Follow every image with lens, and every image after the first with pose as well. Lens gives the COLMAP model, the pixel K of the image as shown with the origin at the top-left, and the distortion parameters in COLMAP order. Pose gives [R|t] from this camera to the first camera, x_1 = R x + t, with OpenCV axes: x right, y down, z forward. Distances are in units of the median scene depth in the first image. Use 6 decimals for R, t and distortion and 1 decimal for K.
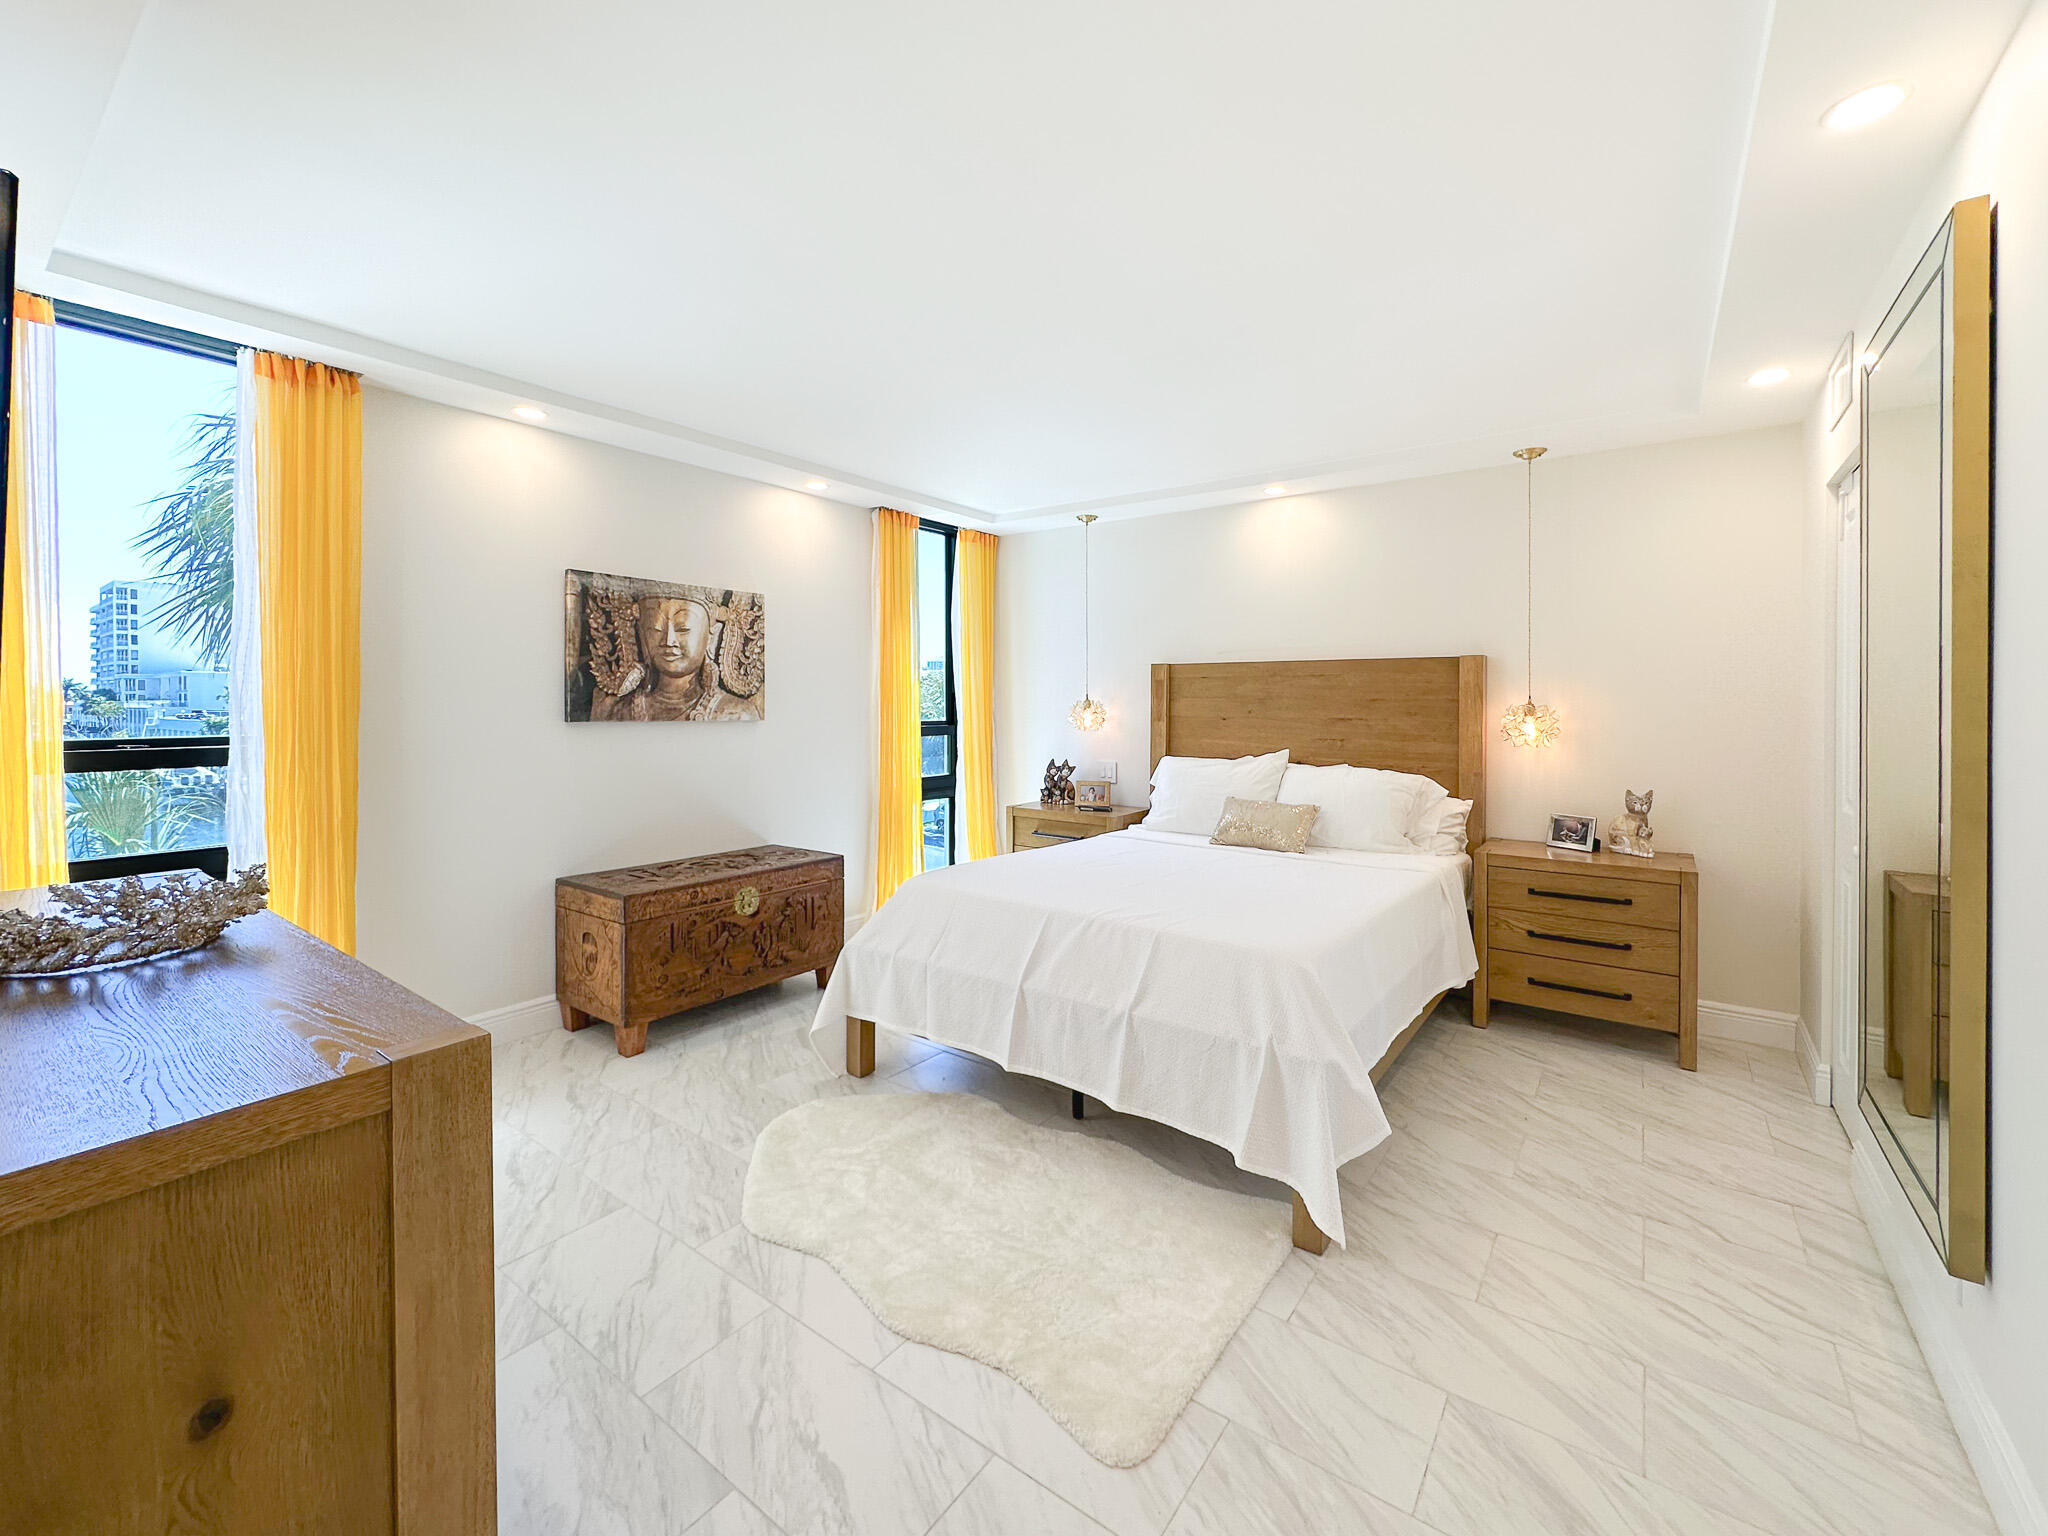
lens RADIAL K [[844.9, 0, 1011.7], [0, 844.9, 723.1], [0, 0, 1]] dist [-0.004561, -0.000333]
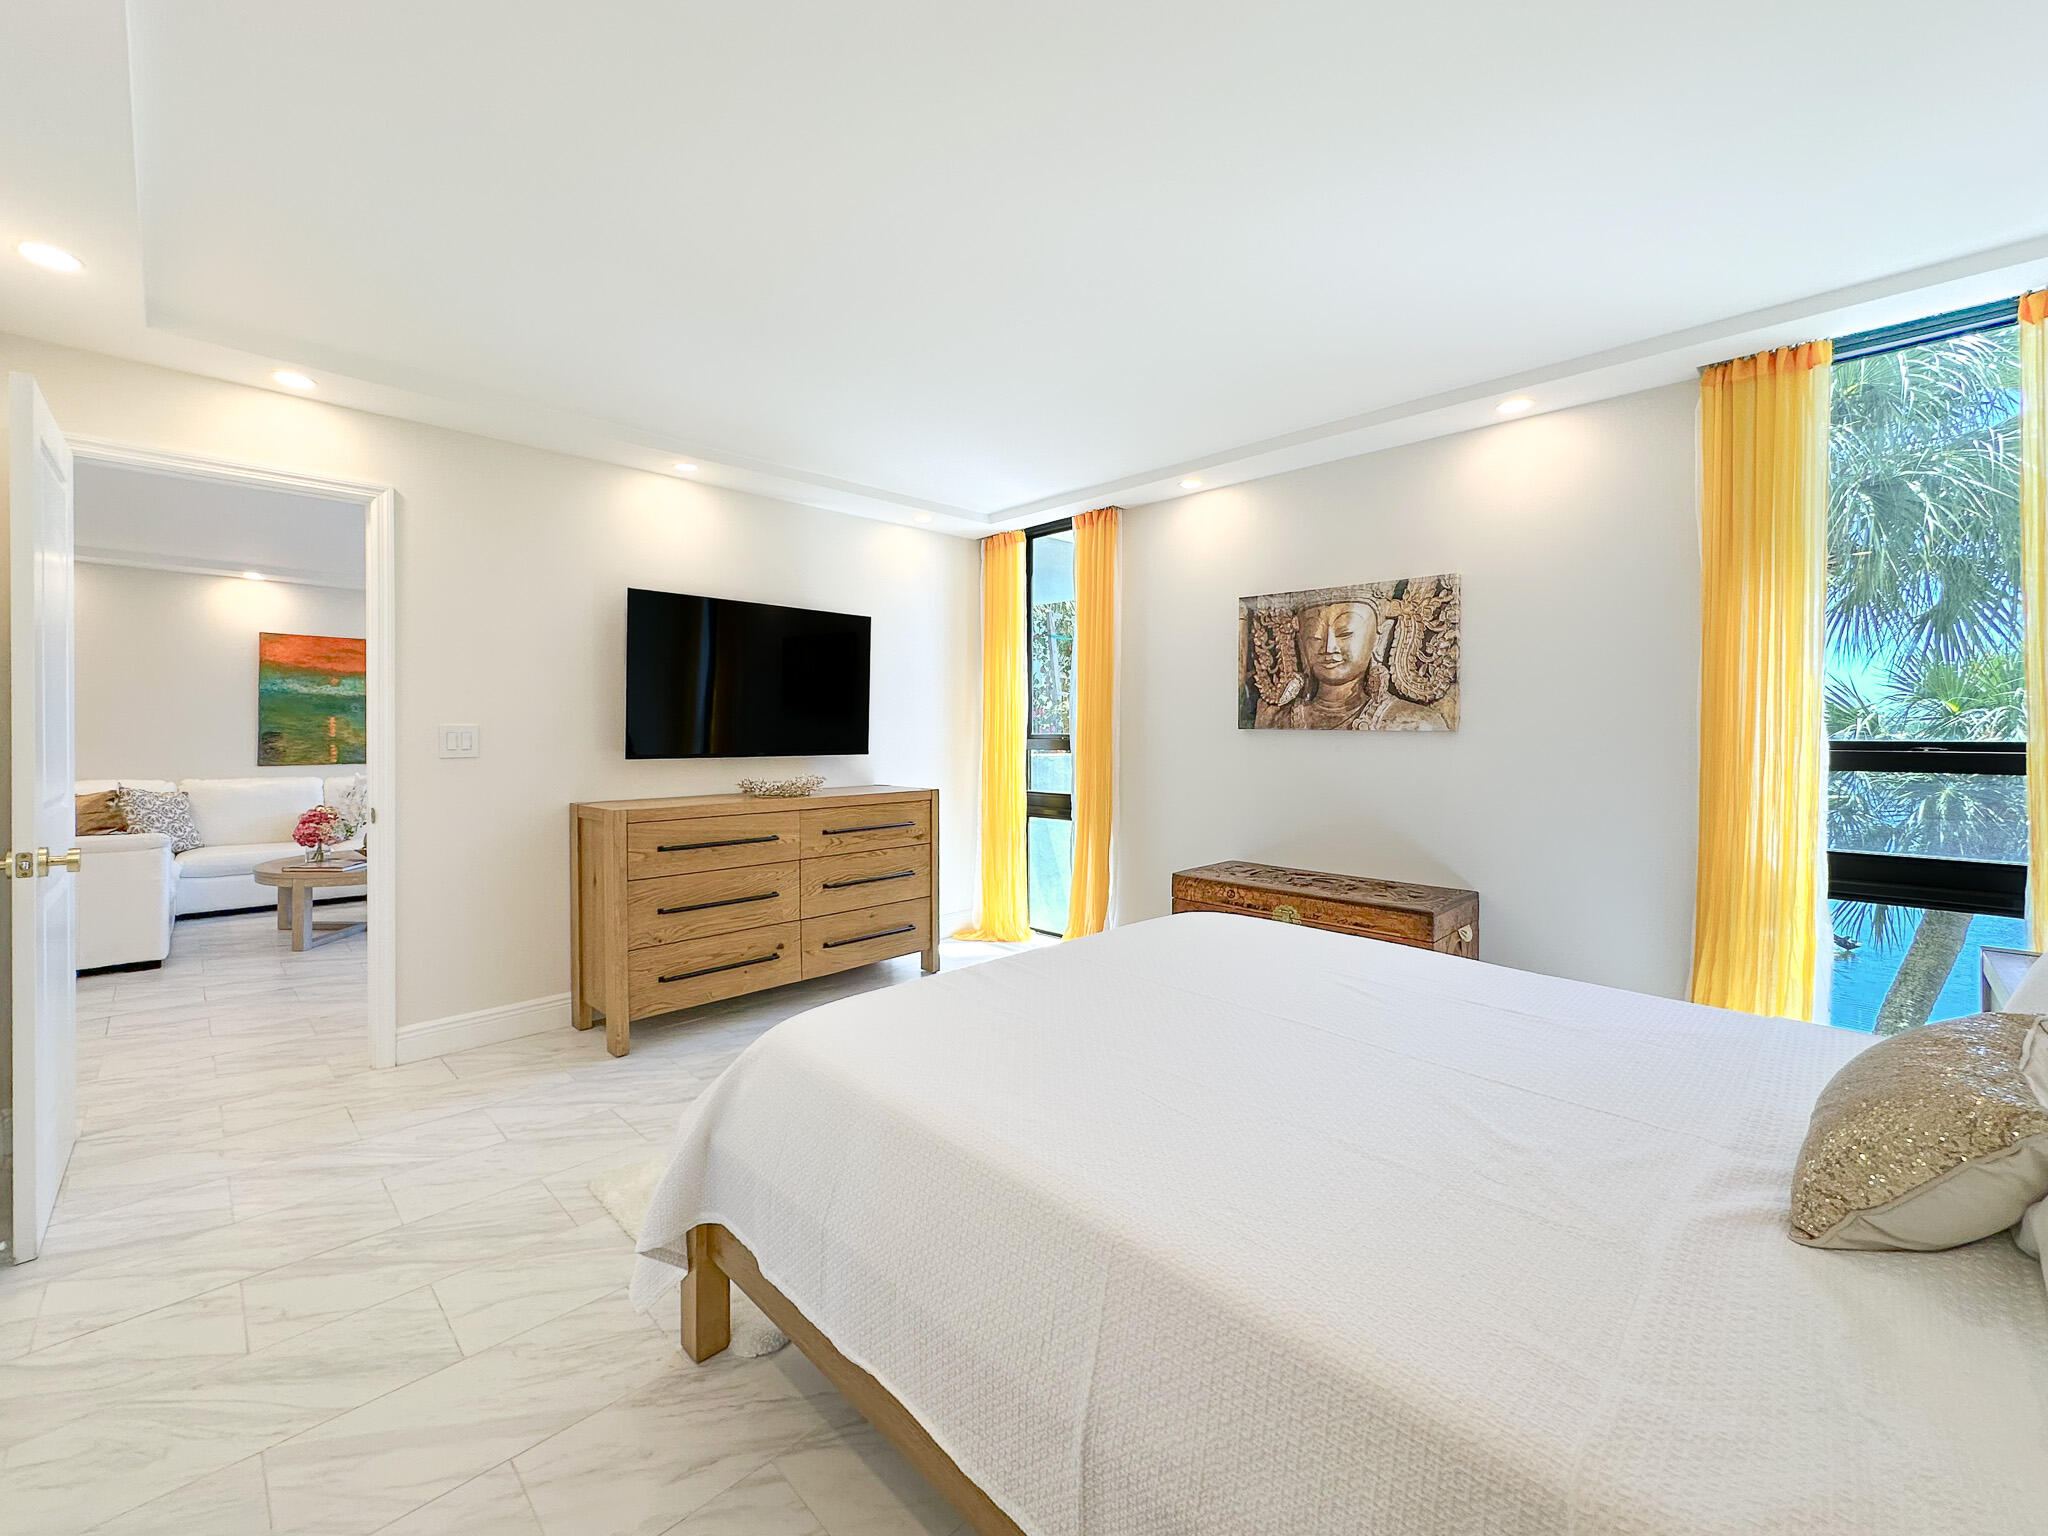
lens RADIAL K [[844.9, 0, 1018.8], [0, 844.9, 755.1], [0, 0, 1]] dist [-0.004561, -0.000333]
pose [[-0.138100, 0.040466, -0.989591, 0.623948], [-0.016502, 0.998932, 0.043151, -0.009492], [0.990281, 0.022289, -0.137285, 0.786498]]
